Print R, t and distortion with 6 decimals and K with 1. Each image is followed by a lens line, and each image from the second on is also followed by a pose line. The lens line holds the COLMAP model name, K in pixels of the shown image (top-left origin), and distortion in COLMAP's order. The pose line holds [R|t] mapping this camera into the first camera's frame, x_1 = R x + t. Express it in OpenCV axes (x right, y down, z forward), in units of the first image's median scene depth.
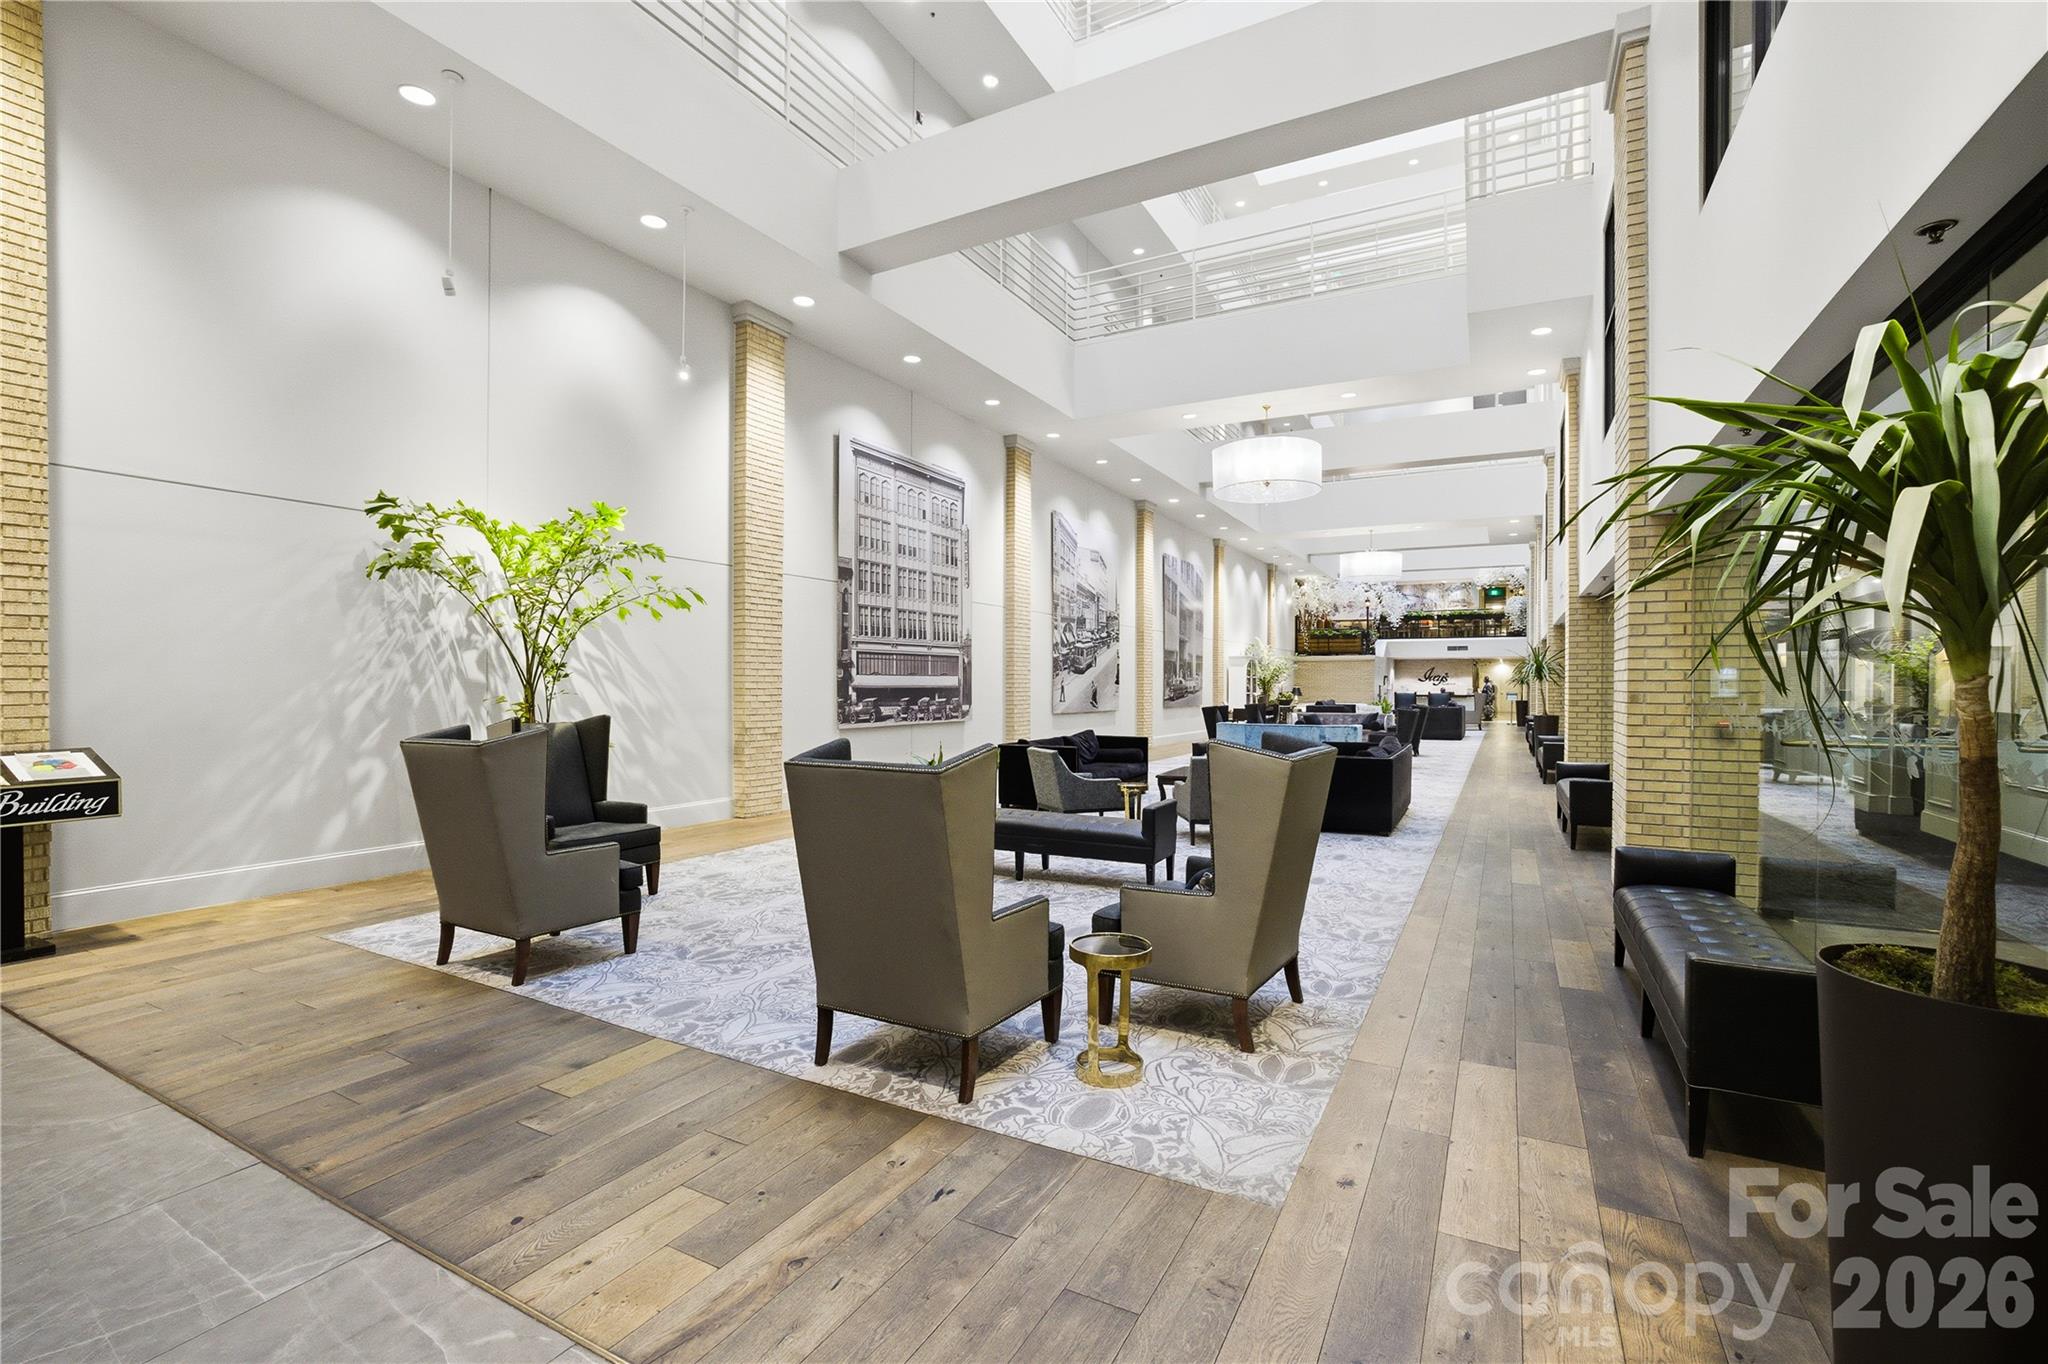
lens RADIAL K [[898.8, 0, 1027.2], [0, 898.8, 681.3], [0, 0, 1]] dist [-0.010448, 0.004947]
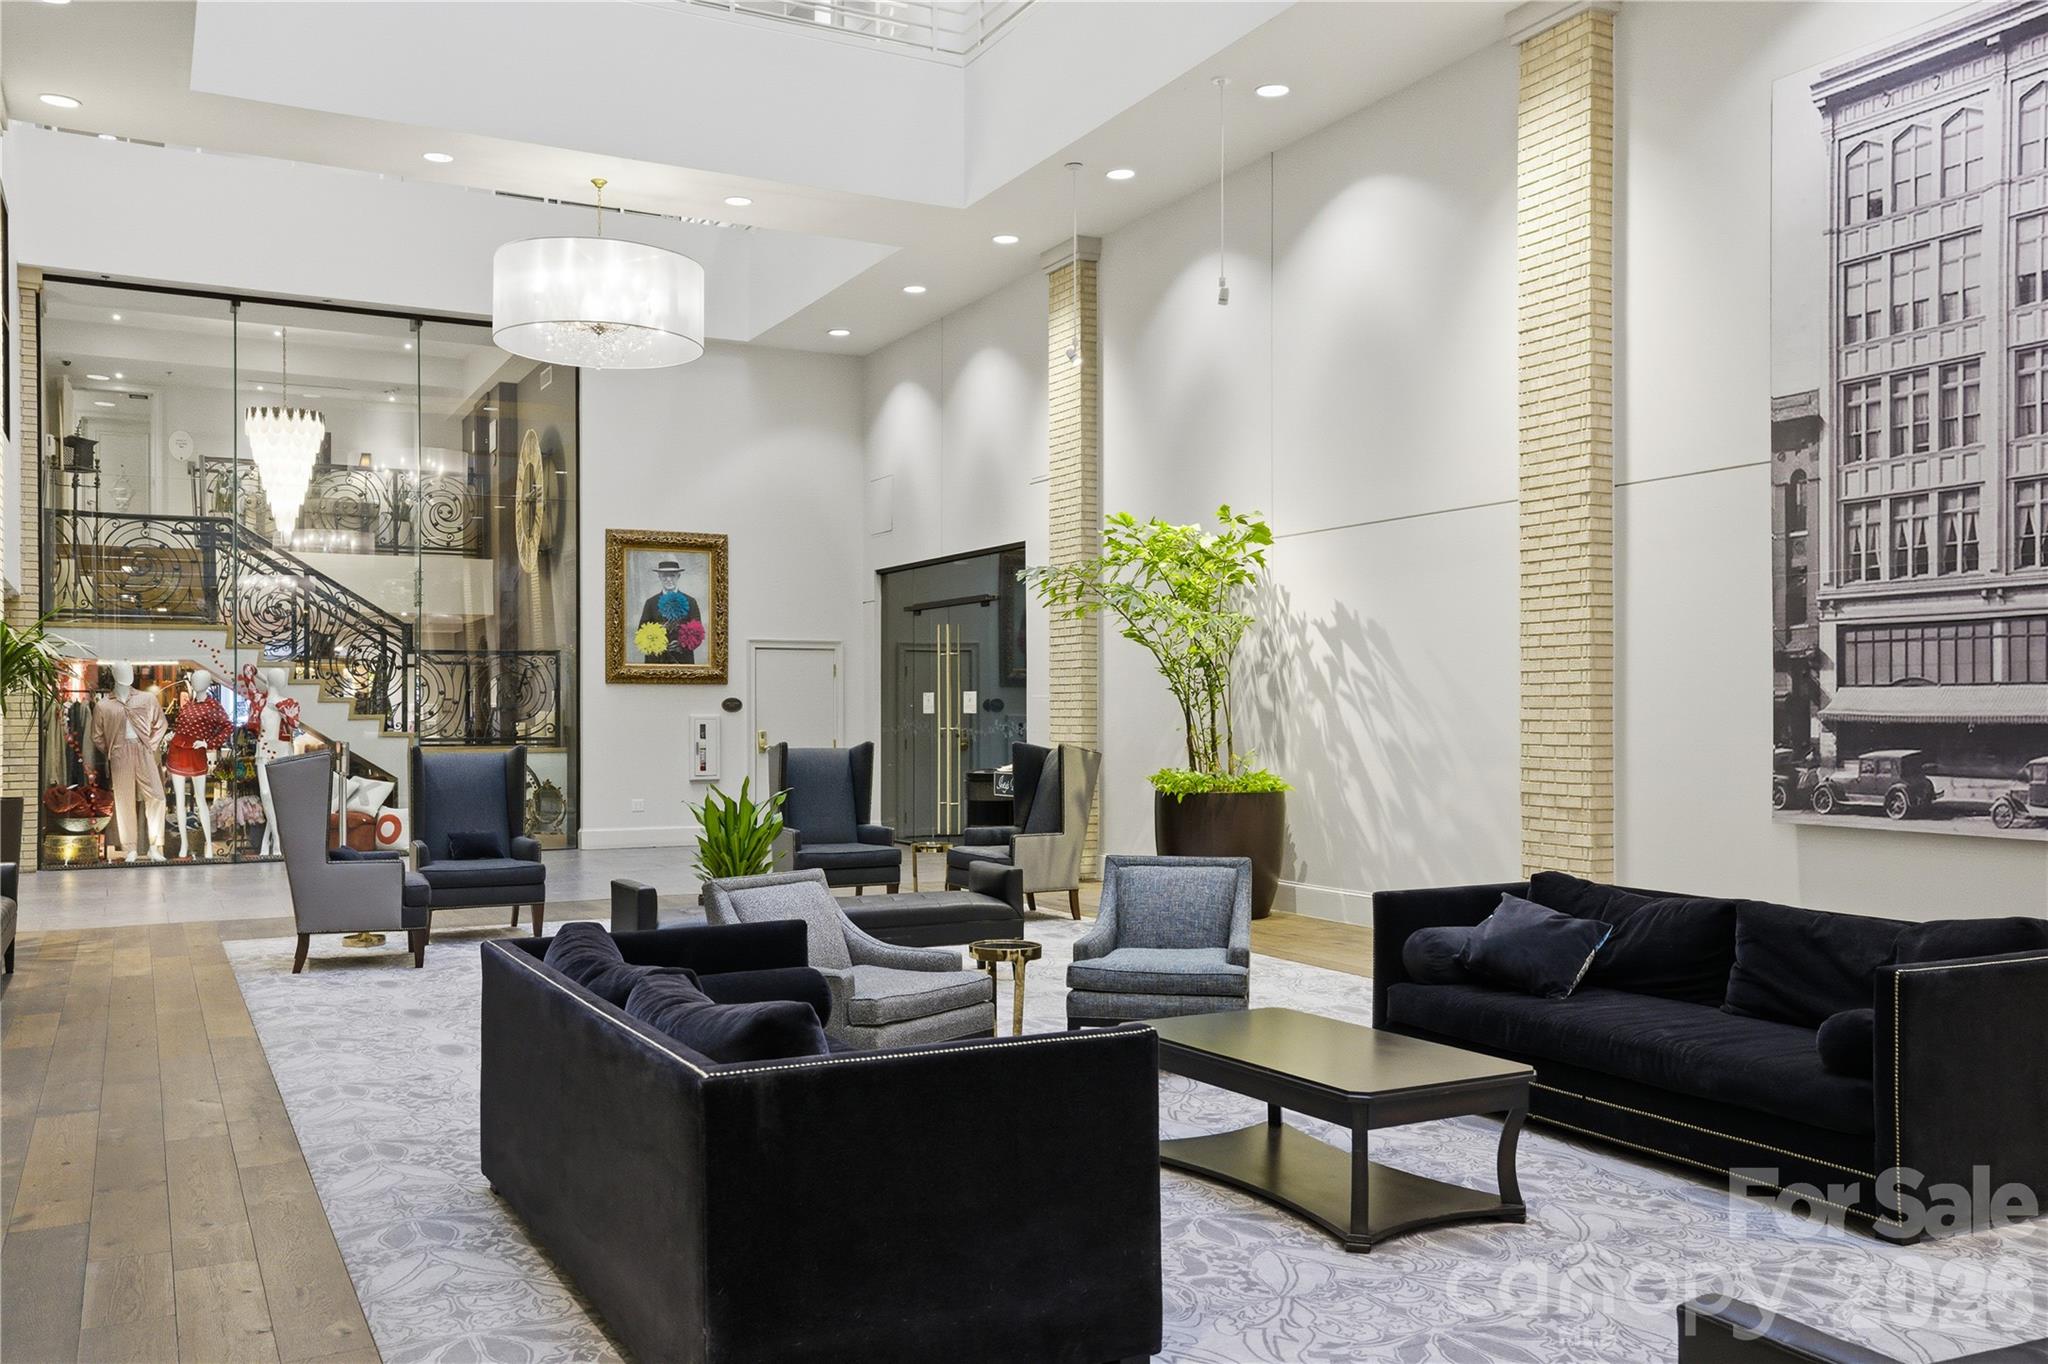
lens RADIAL K [[1723.5, 0, 1027.4], [0, 1723.5, 689.1], [0, 0, 1]] dist [0.032465, 0.003520]
pose [[-0.560610, -0.008224, -0.828039, 0.609140], [0.005571, 0.999891, -0.013702, 0.001741], [0.828061, -0.012295, -0.560503, 1.121780]]
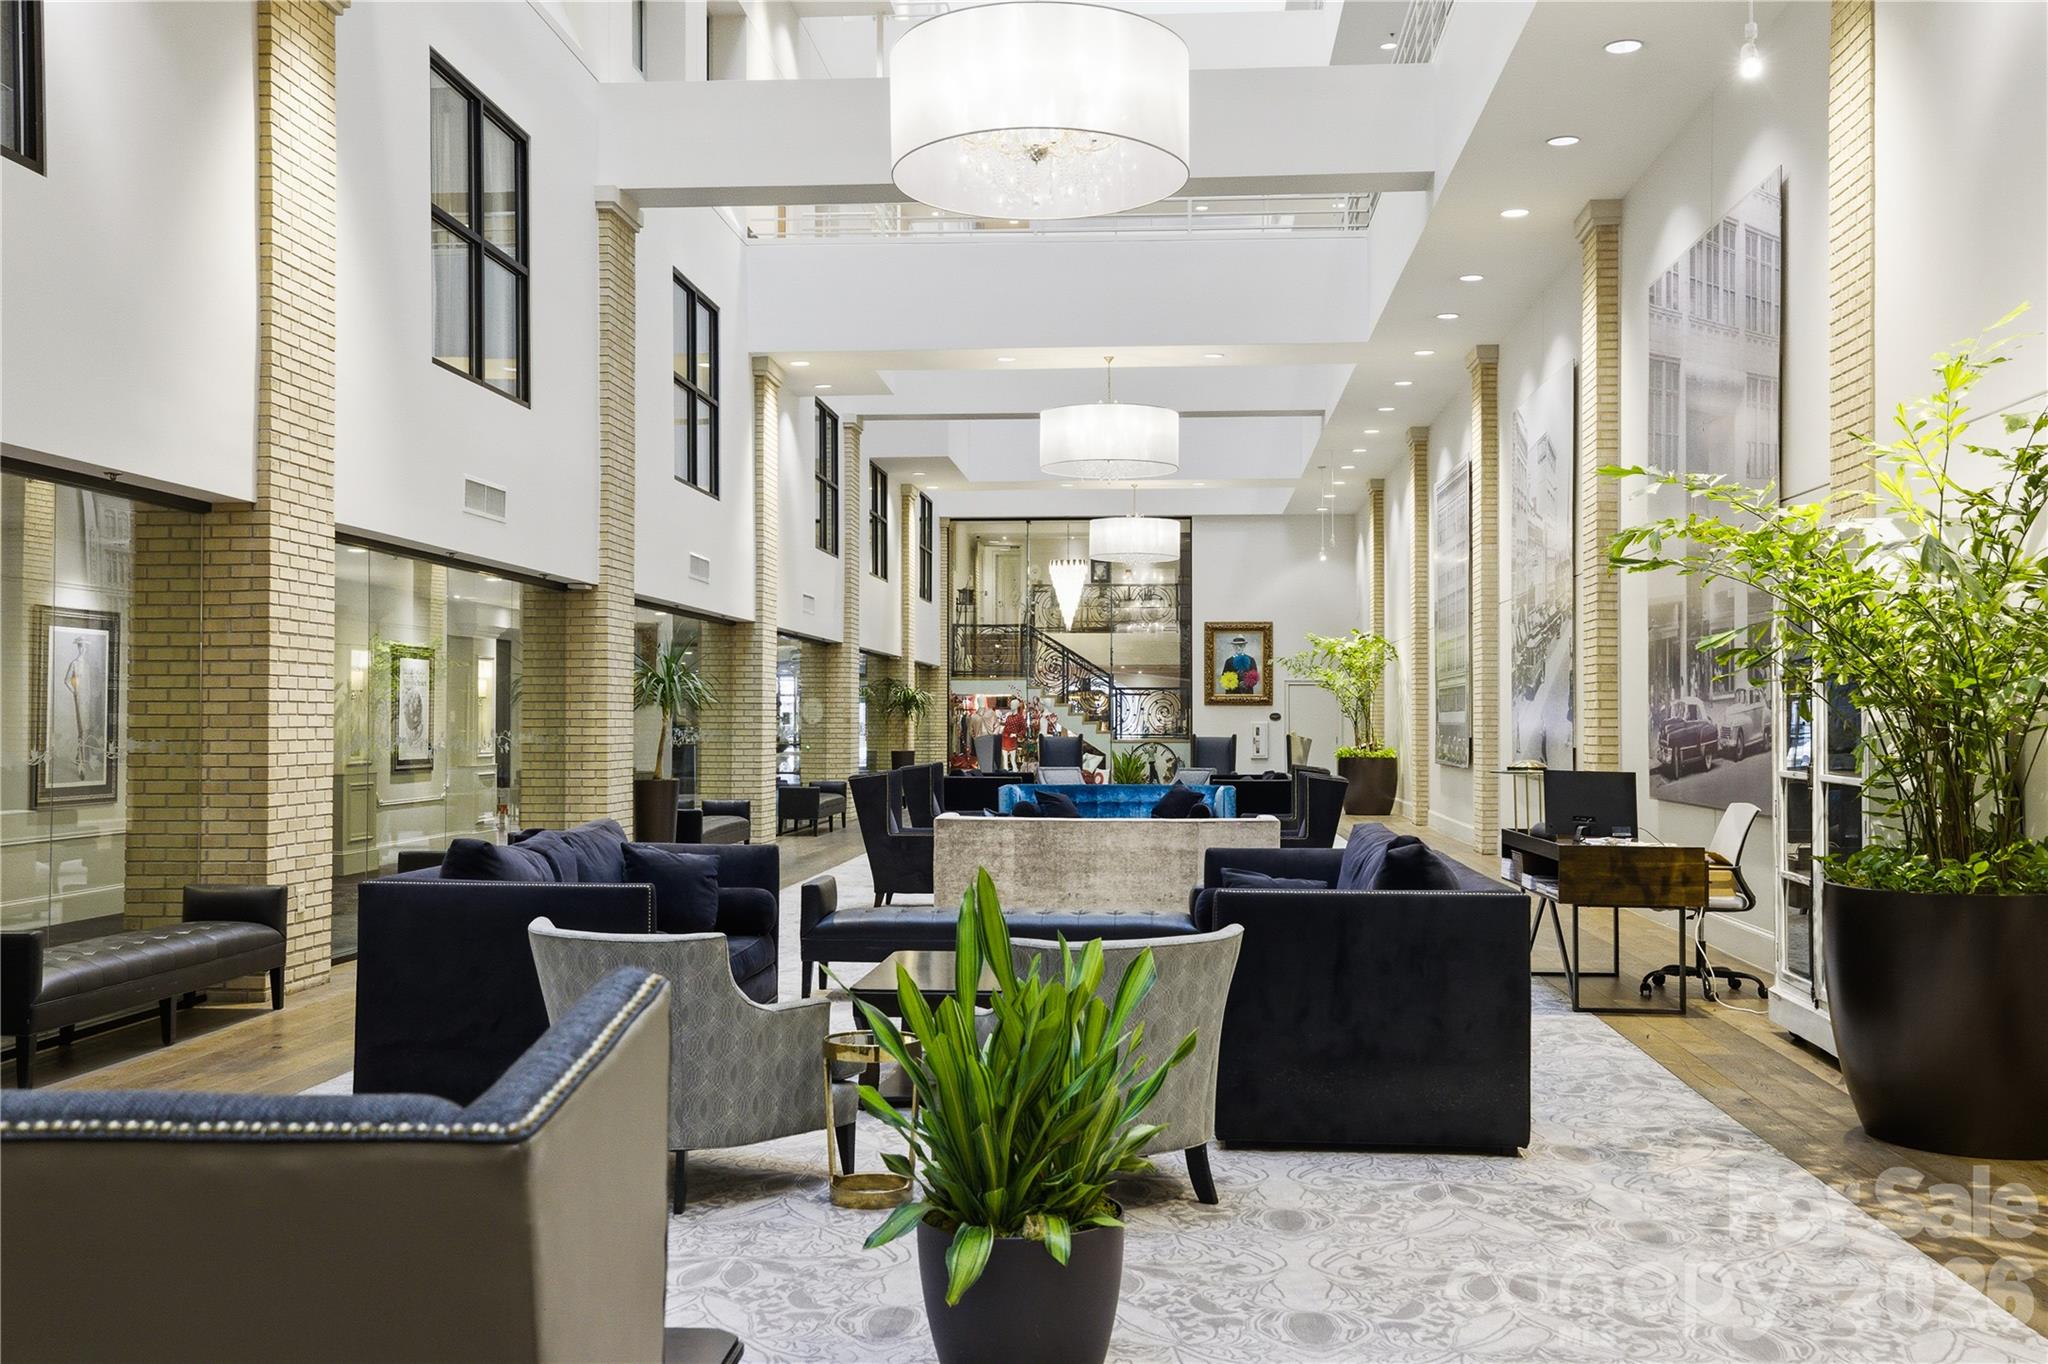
lens RADIAL K [[2058.3, 0, 1024.0], [0, 2058.3, 687.3], [0, 0, 1]] dist [-0.000512, 0.000000]
pose [[-0.913919, -0.004417, -0.405871, 1.238389], [0.003690, 0.999809, -0.019191, 0.008602], [0.405879, -0.019037, -0.913729, 3.043781]]
